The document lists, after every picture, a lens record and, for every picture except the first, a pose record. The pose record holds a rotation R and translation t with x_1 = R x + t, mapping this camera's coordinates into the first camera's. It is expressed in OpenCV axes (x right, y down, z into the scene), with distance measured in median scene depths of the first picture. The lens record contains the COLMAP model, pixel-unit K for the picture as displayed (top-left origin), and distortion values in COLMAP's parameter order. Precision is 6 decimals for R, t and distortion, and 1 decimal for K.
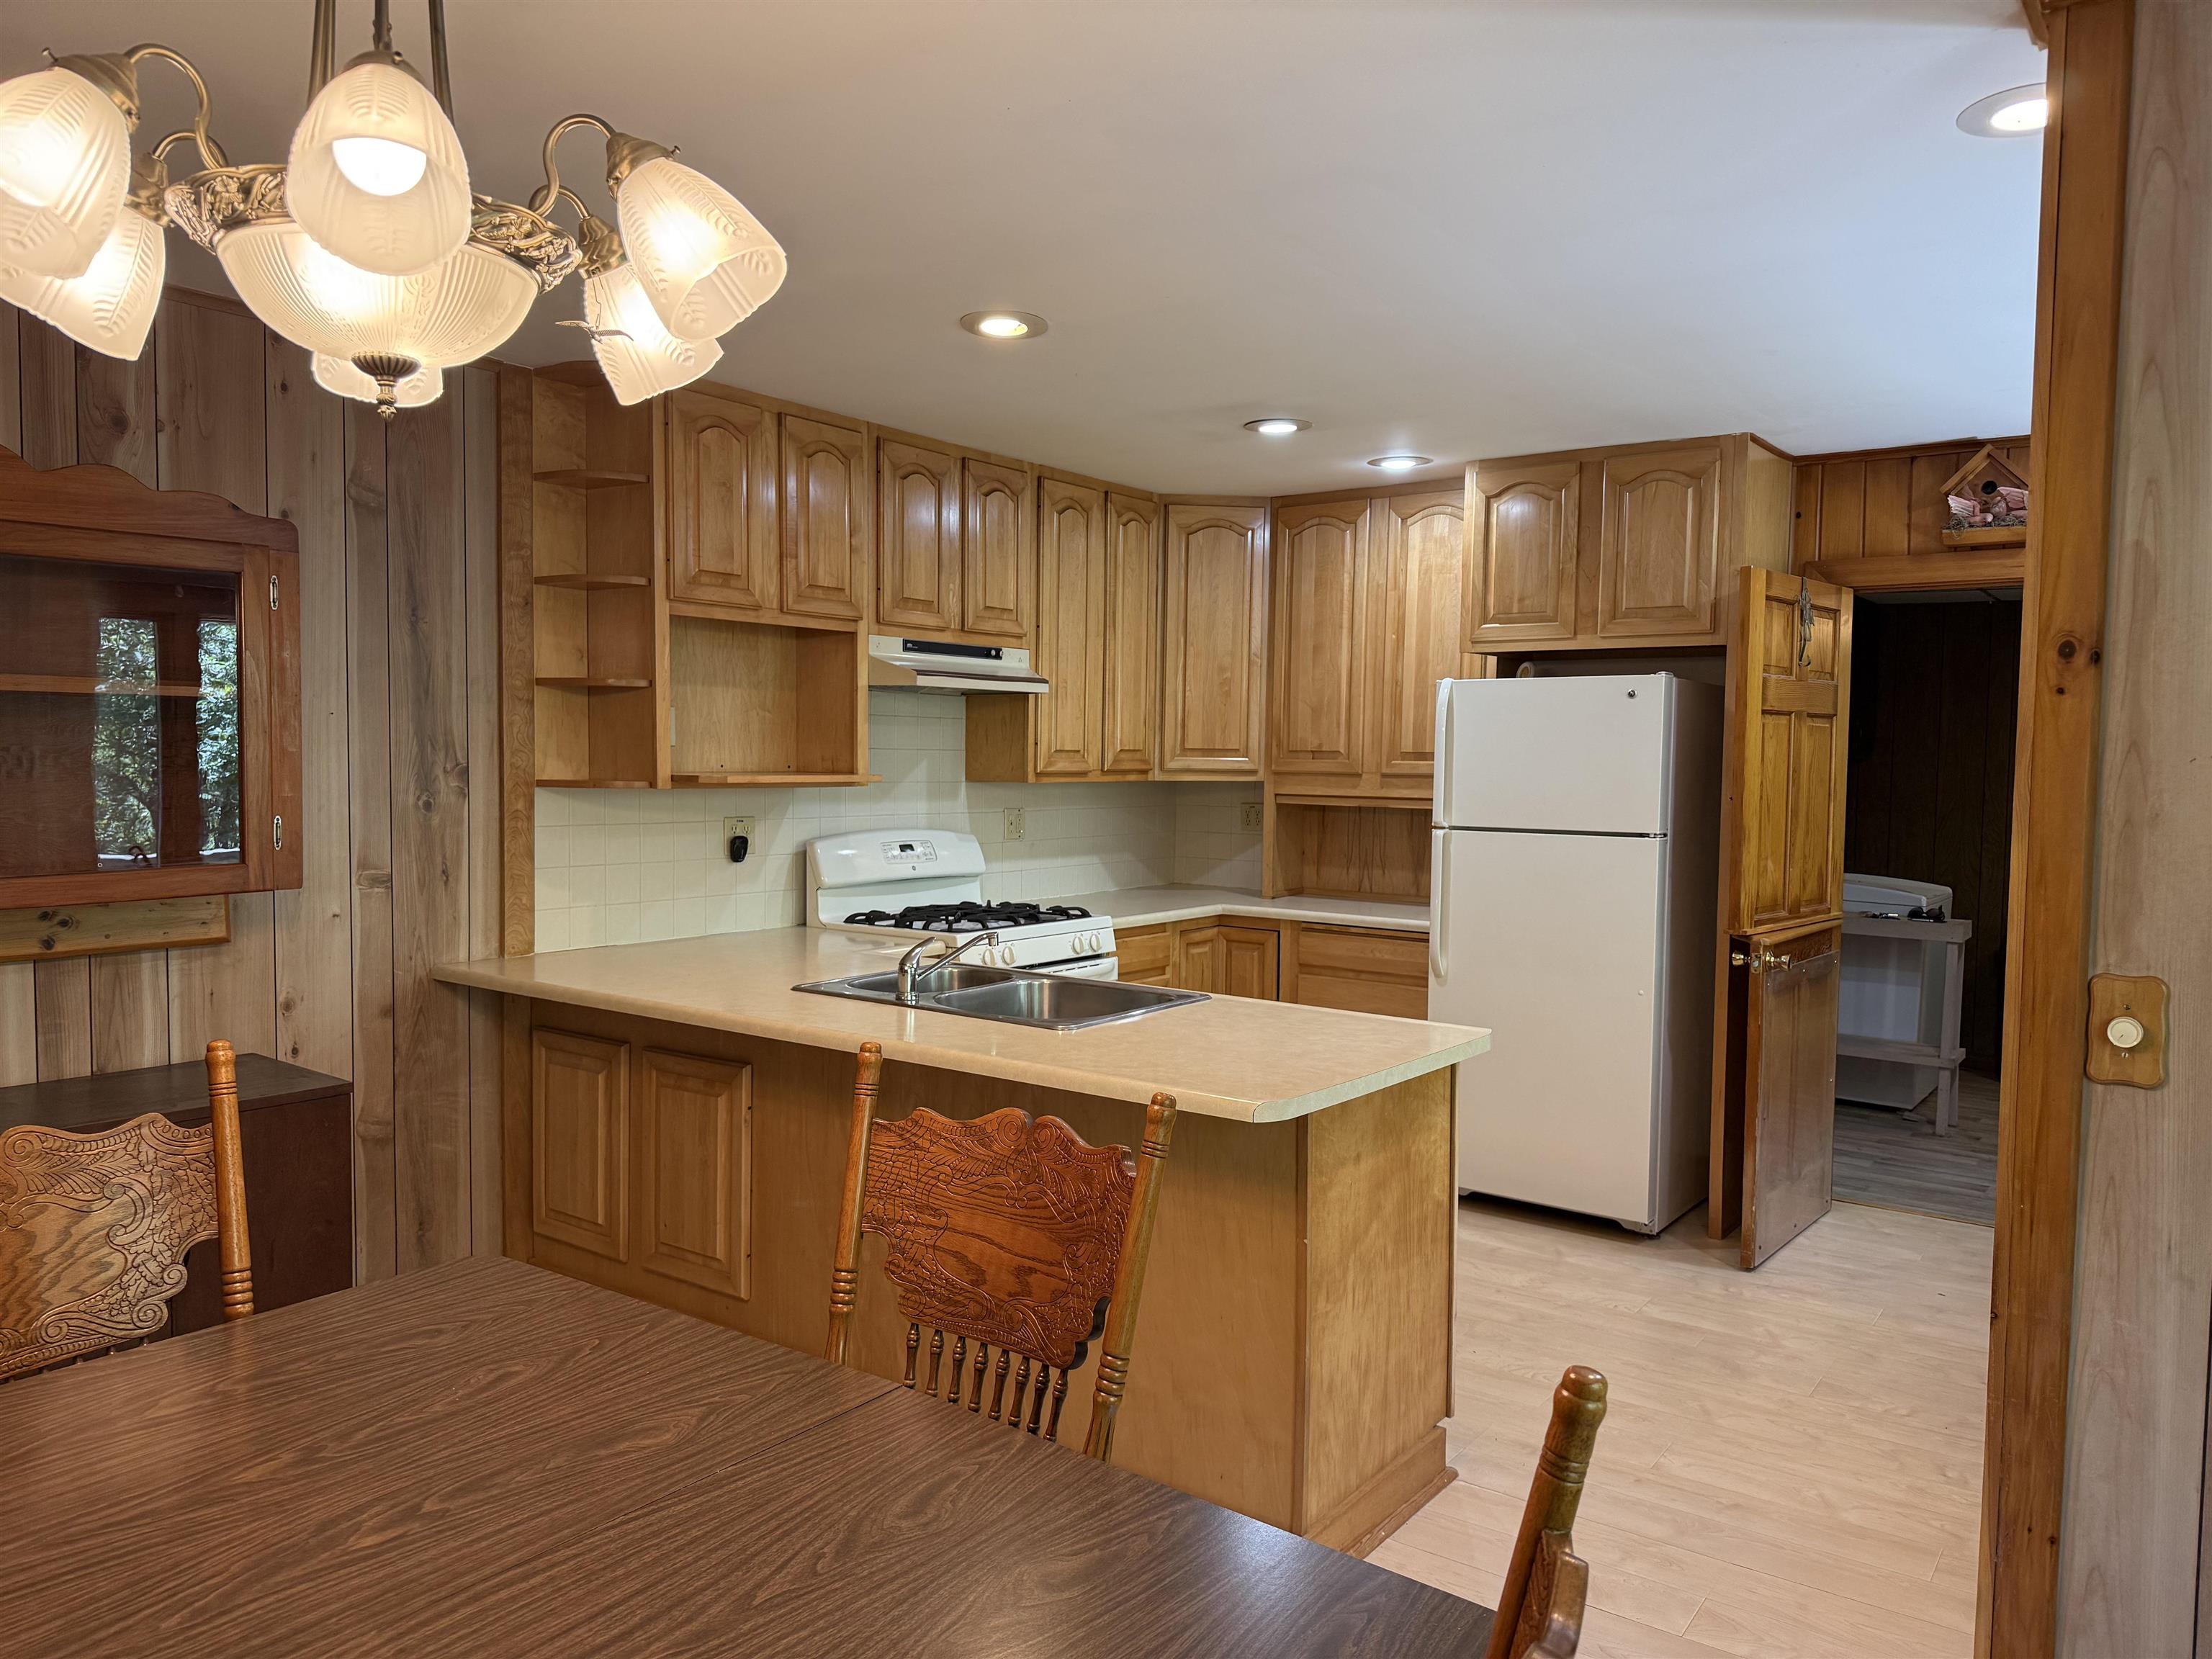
lens RADIAL K [[1550.7, 0, 1103.8], [0, 1550.7, 832.7], [0, 0, 1]] dist [0.002199, -0.008682]
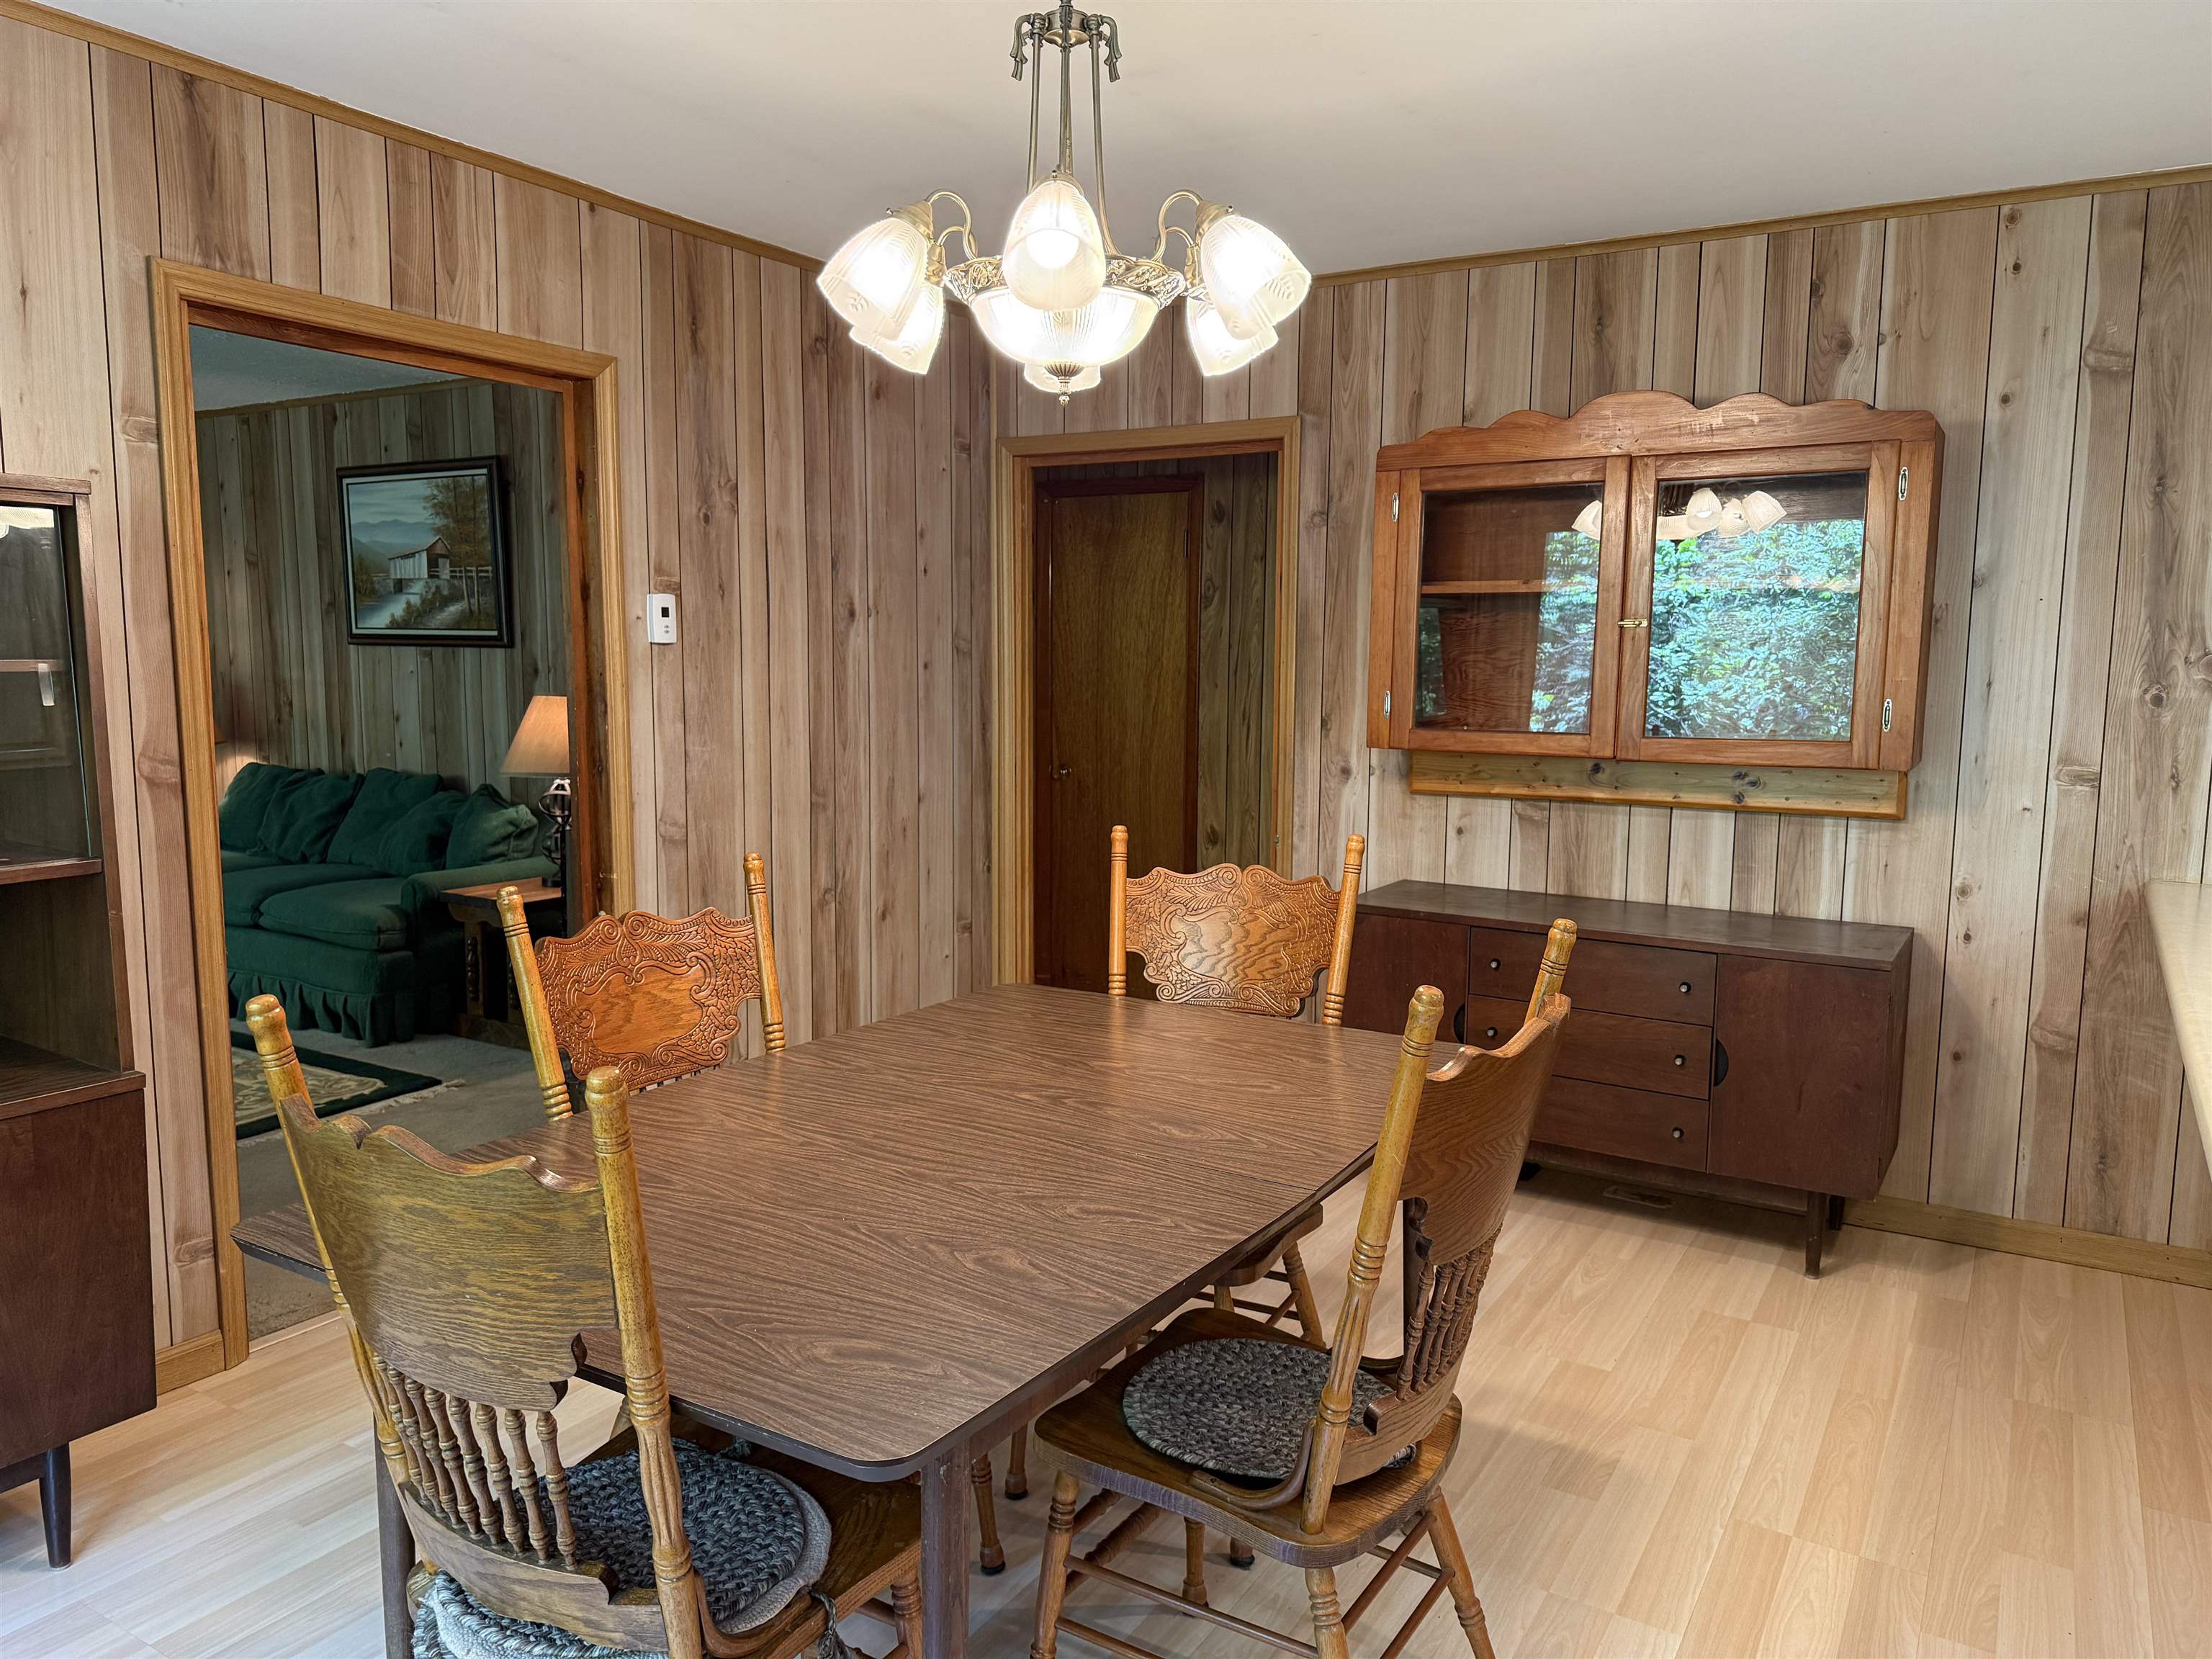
lens RADIAL K [[1550.7, 0, 1103.8], [0, 1550.7, 832.7], [0, 0, 1]] dist [0.002199, -0.008682]
pose [[0.083527, 0.108746, -0.990554, 0.411463], [-0.057589, 0.992893, 0.104147, 0.000170], [0.994840, 0.048346, 0.089196, 0.332556]]
